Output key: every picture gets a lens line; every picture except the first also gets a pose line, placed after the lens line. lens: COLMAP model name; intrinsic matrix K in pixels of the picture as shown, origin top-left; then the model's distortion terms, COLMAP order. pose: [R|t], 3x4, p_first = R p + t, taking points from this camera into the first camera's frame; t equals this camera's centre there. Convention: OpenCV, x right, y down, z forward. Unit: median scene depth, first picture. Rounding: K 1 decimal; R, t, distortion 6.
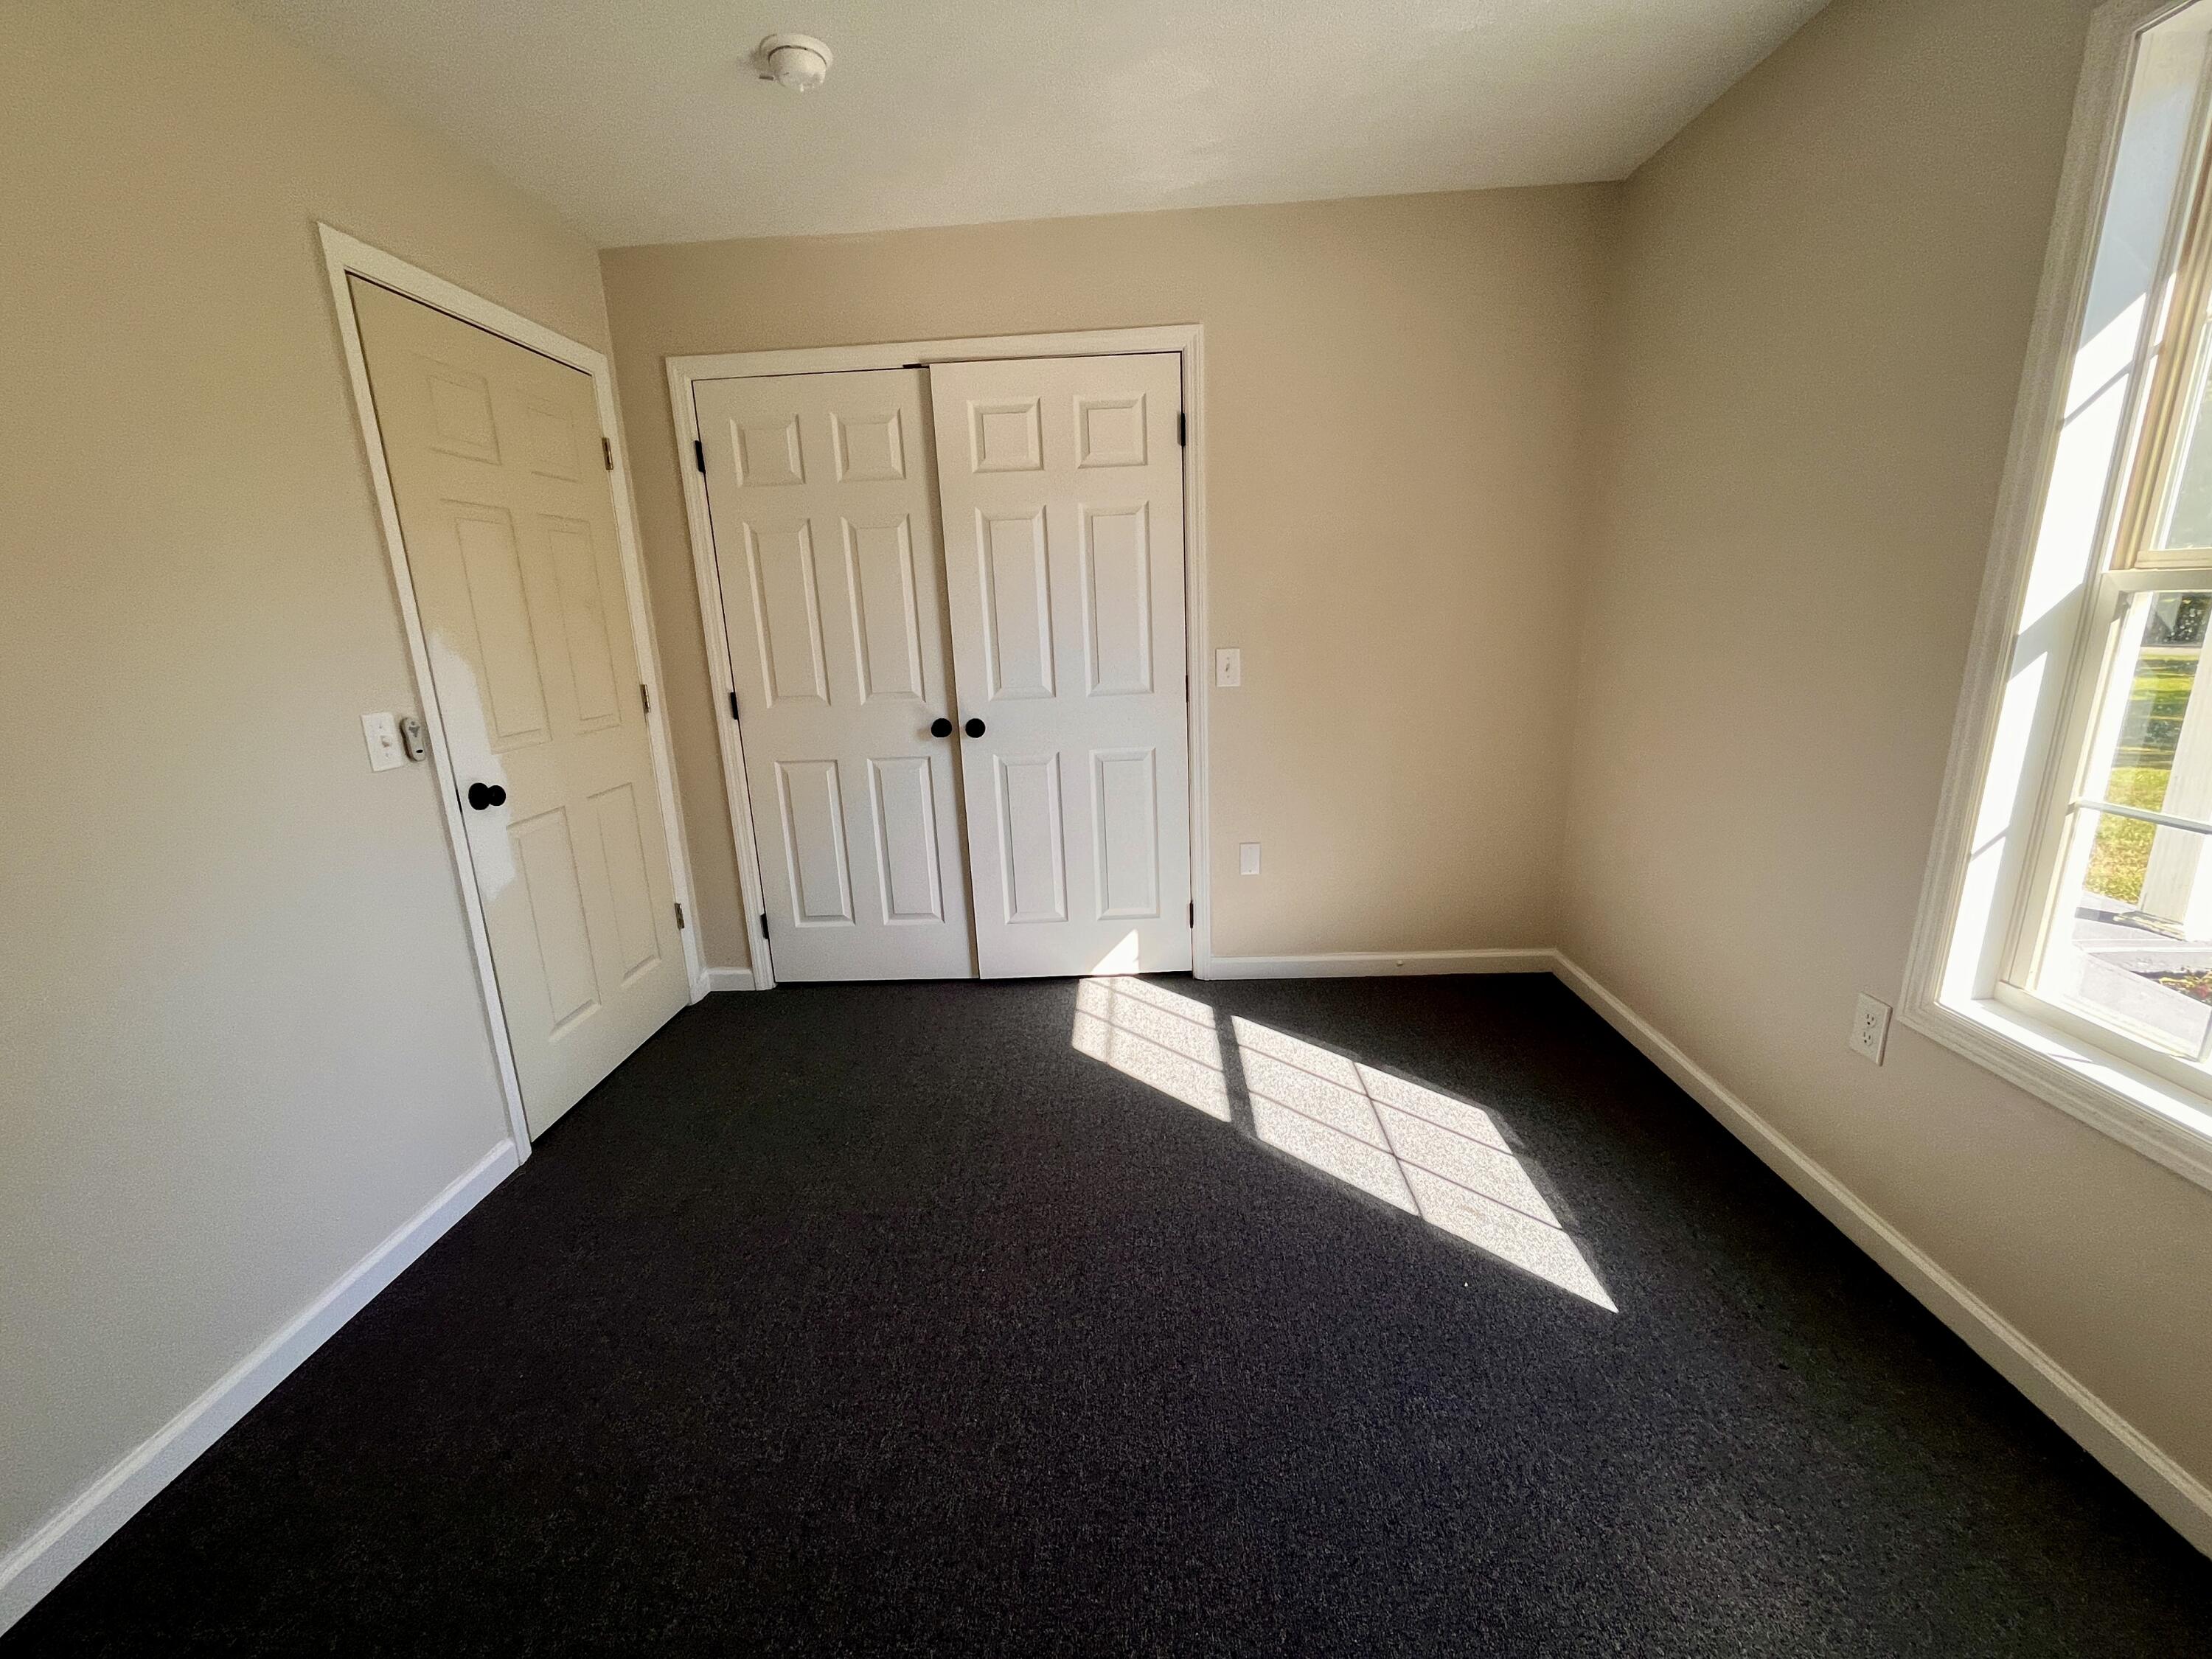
lens RADIAL K [[890.5, 0, 1103.2], [0, 890.5, 837.2], [0, 0, 1]] dist [-0.004975, -0.000136]
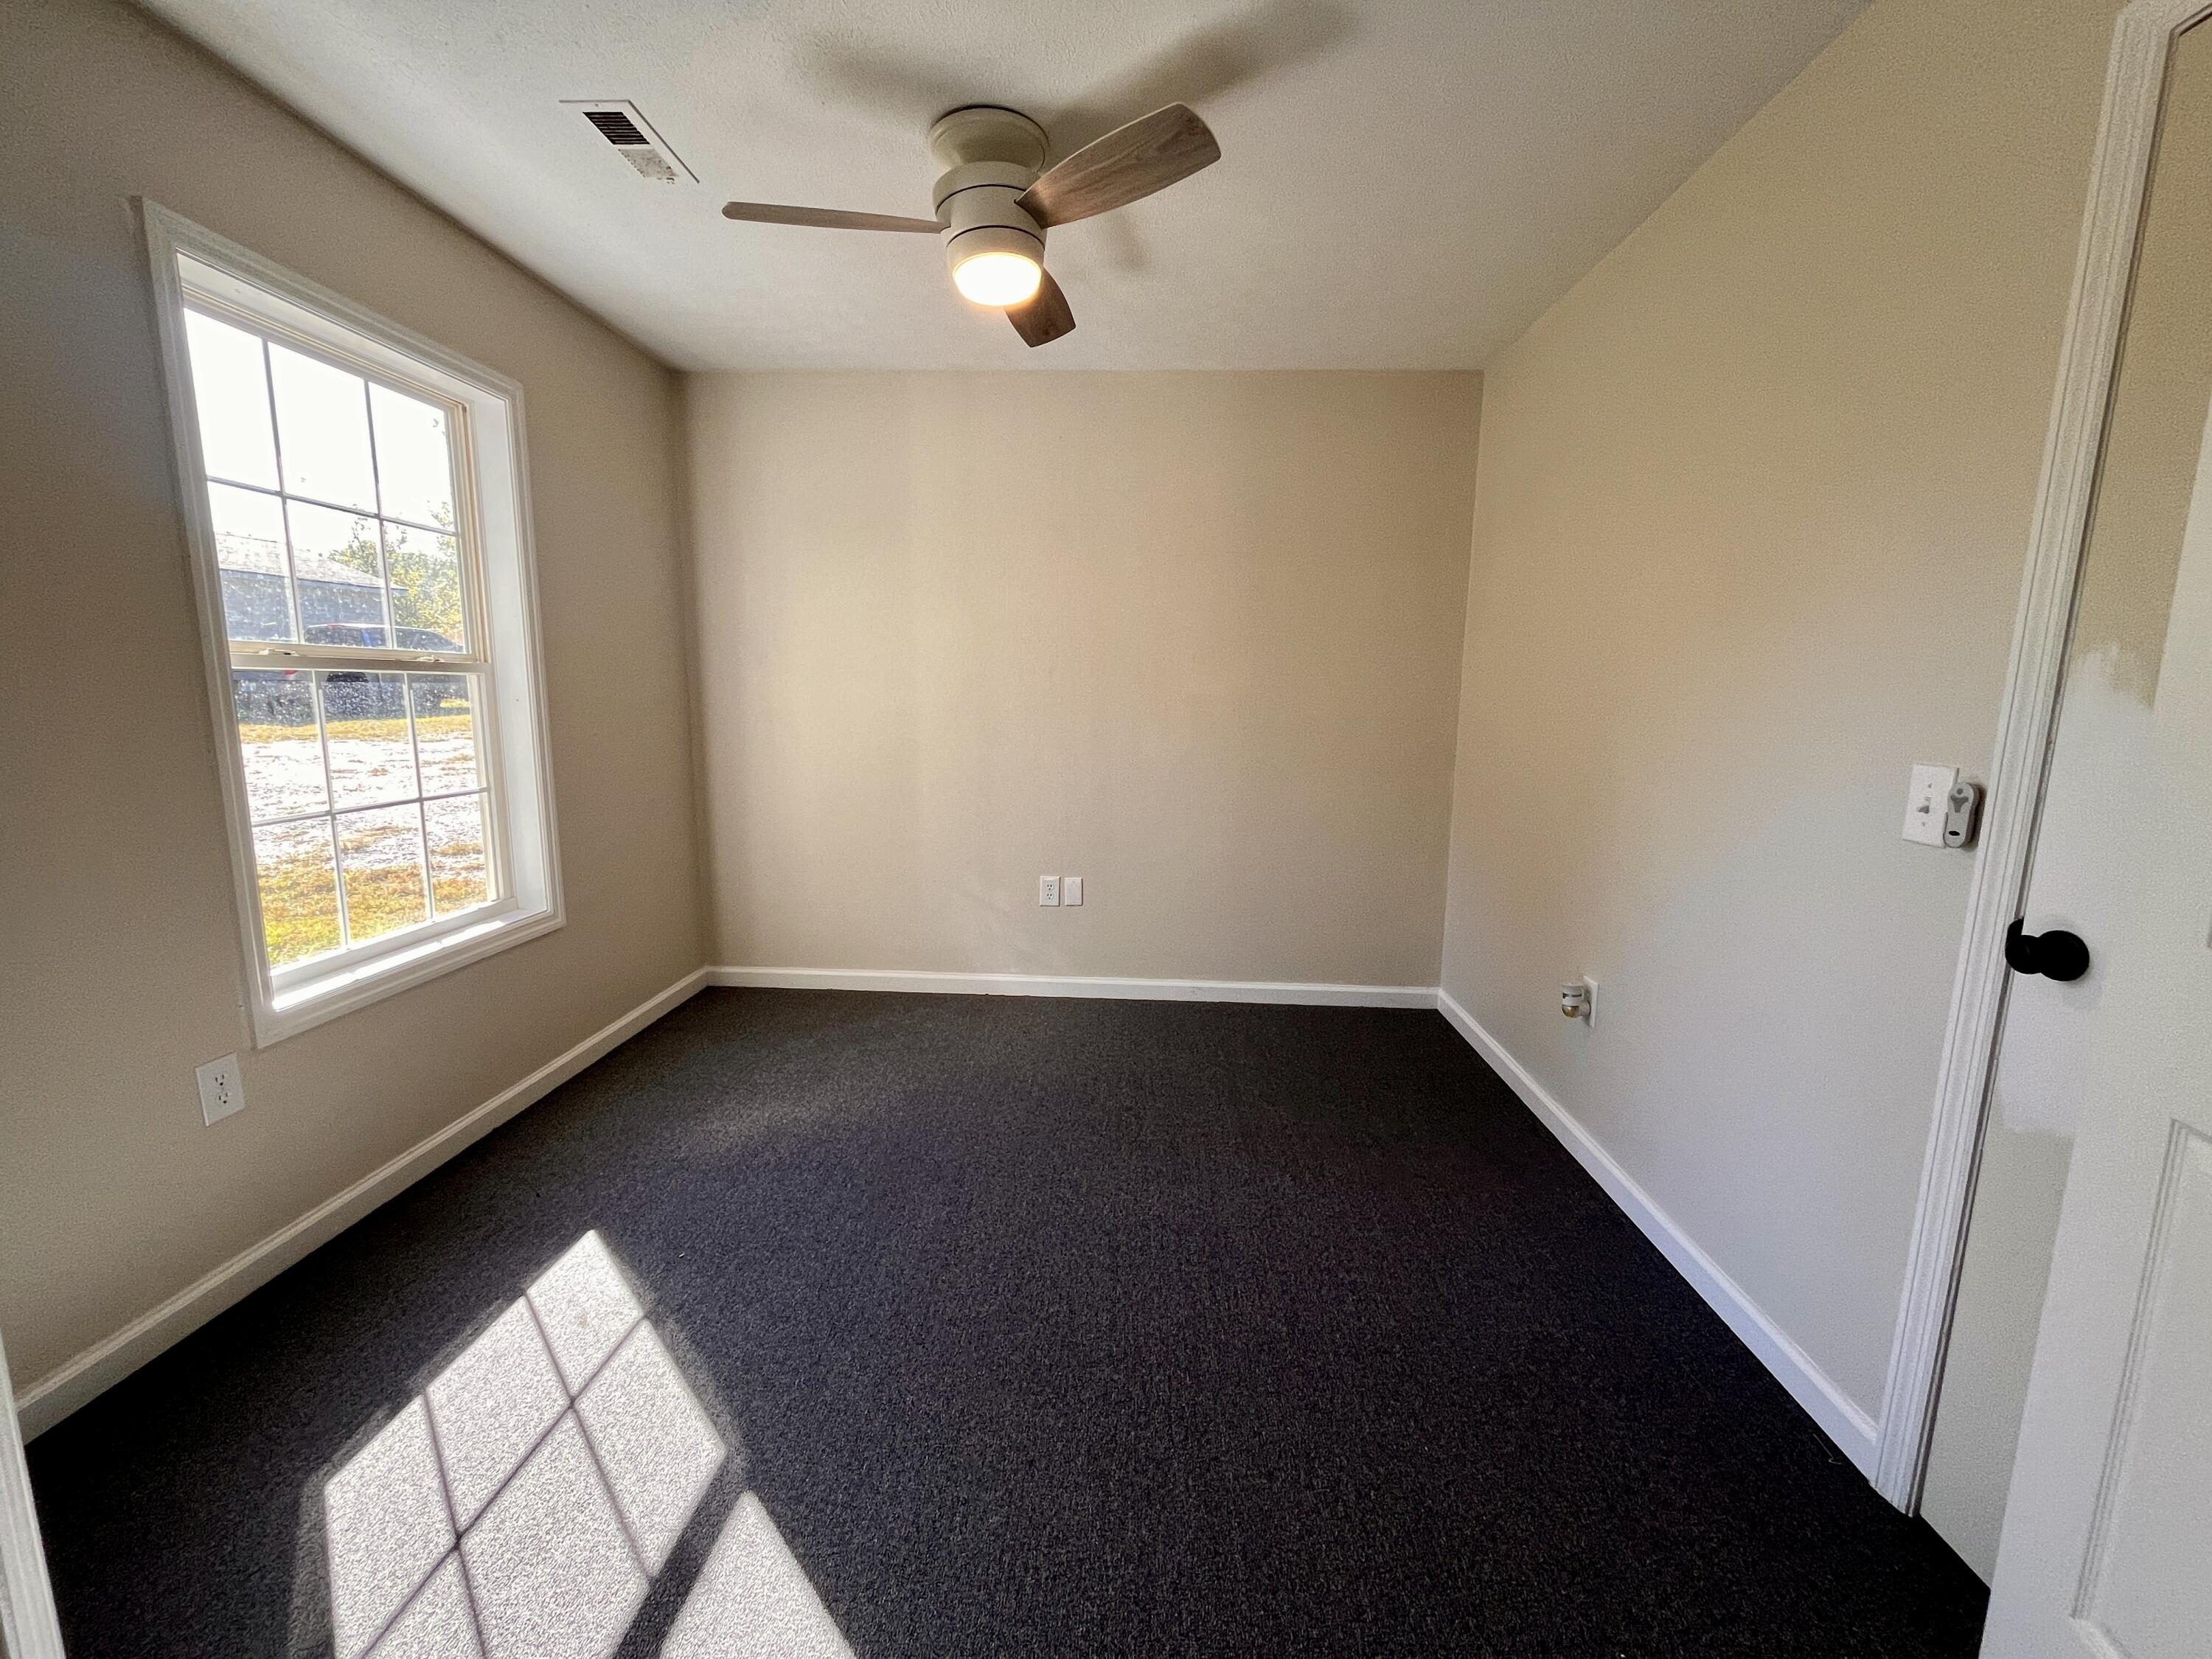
lens RADIAL K [[890.5, 0, 1109.0], [0, 890.5, 831.6], [0, 0, 1]] dist [-0.004975, -0.000136]
pose [[-0.999638, 0.026737, 0.002864, -0.136089], [0.025767, 0.921989, 0.386358, -0.368640], [0.007690, 0.386292, -0.922344, 1.595587]]
